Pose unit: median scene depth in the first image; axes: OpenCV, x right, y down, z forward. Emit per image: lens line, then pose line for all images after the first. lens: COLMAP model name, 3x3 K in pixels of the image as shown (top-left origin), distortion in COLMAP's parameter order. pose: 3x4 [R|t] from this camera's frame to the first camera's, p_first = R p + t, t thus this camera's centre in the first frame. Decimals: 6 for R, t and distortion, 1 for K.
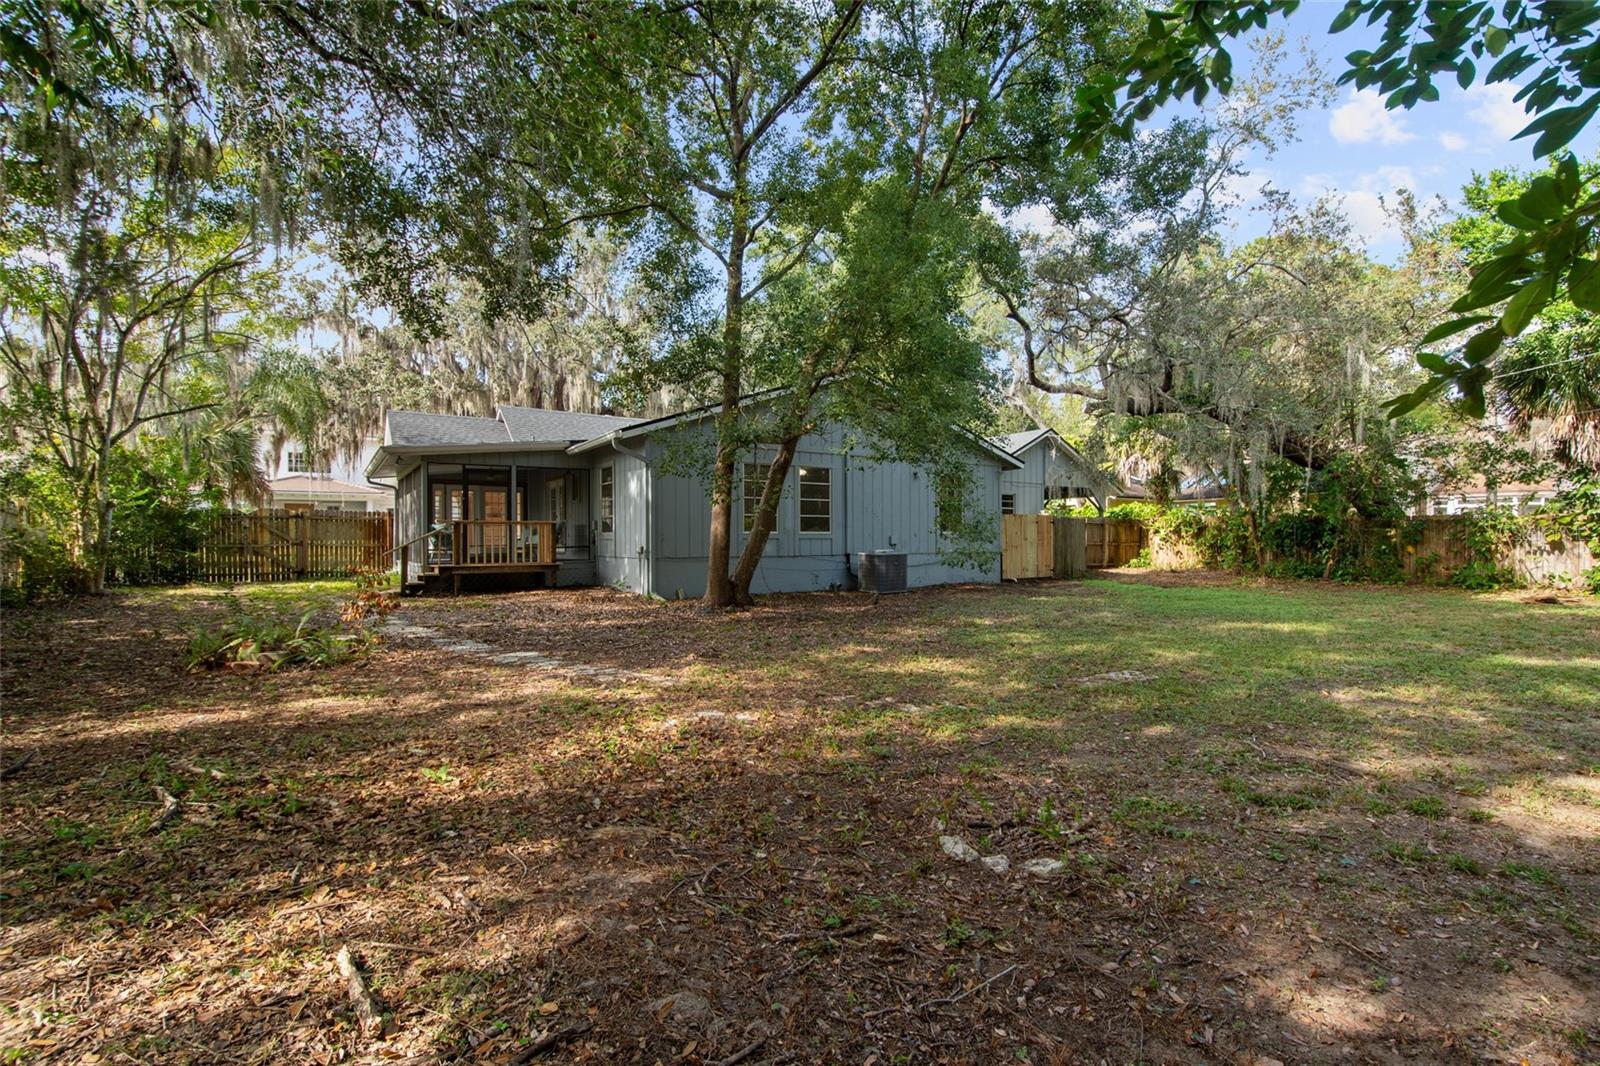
lens RADIAL K [[741.1, 0, 803.3], [0, 741.1, 532.6], [0, 0, 1]] dist [-0.002614, -0.000306]
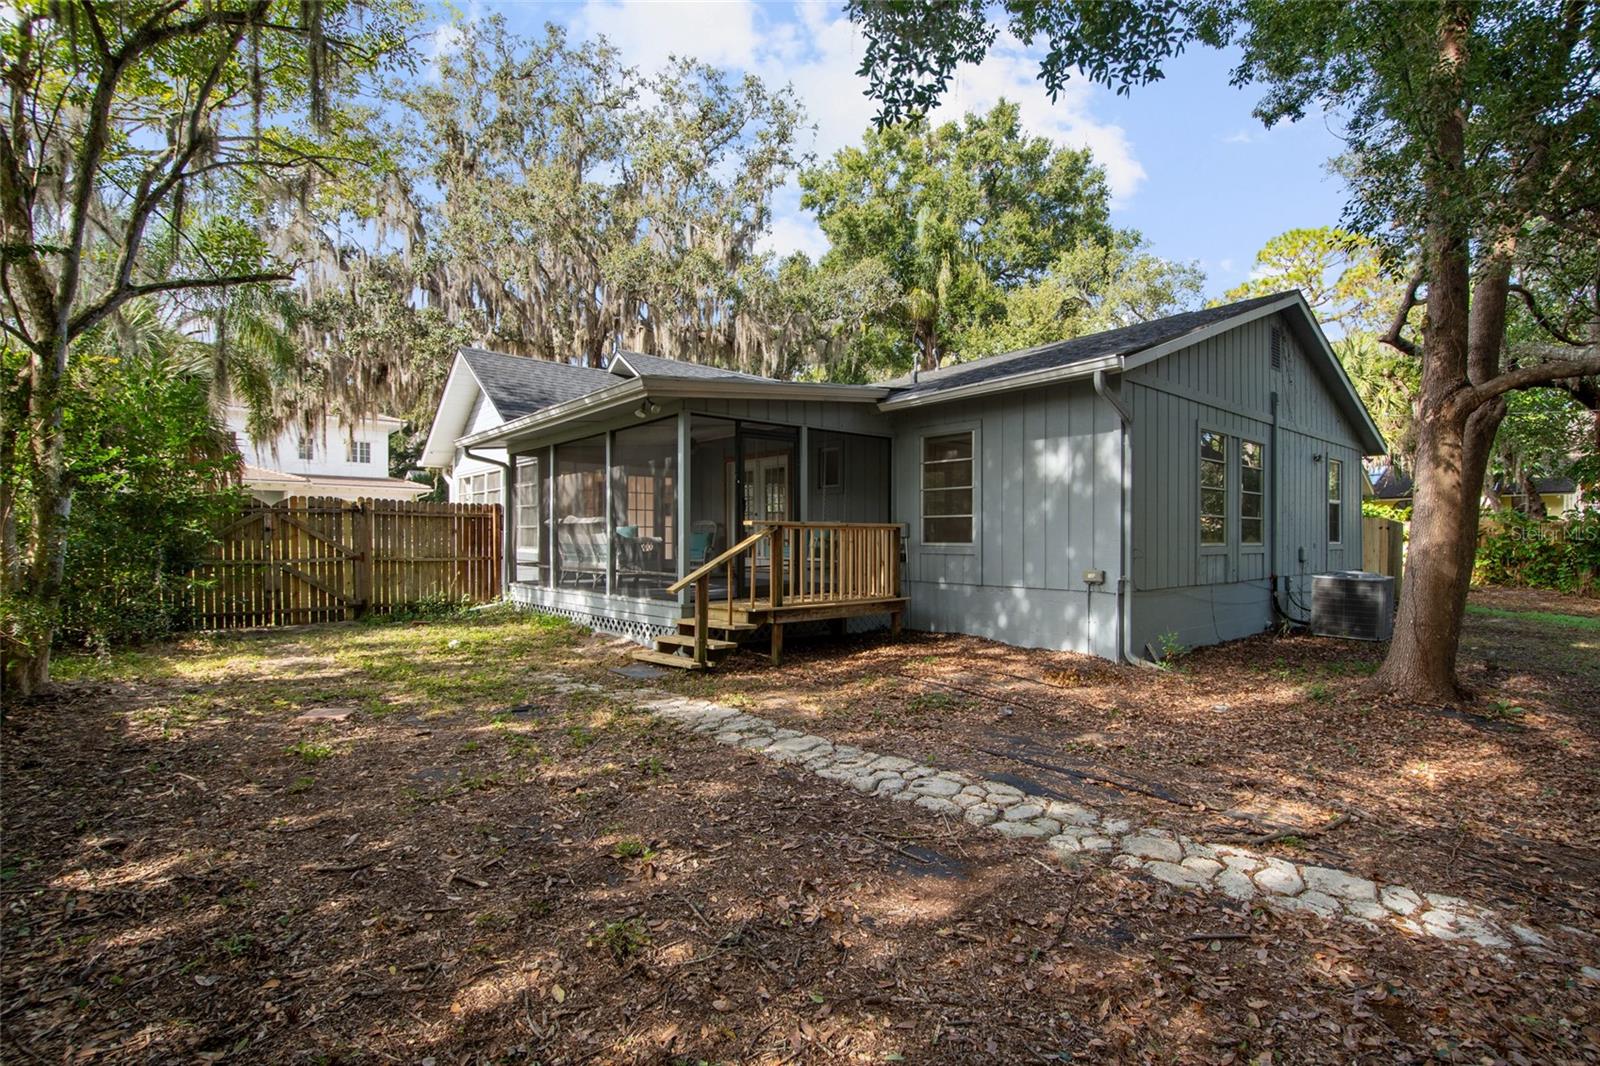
lens RADIAL K [[741.1, 0, 796.3], [0, 741.1, 538.8], [0, 0, 1]] dist [-0.002614, -0.000306]
pose [[0.991934, 0.007870, 0.126515, -0.502477], [-0.009172, 0.999911, 0.009710, -0.008277], [-0.126427, -0.010792, 0.991917, 0.458181]]
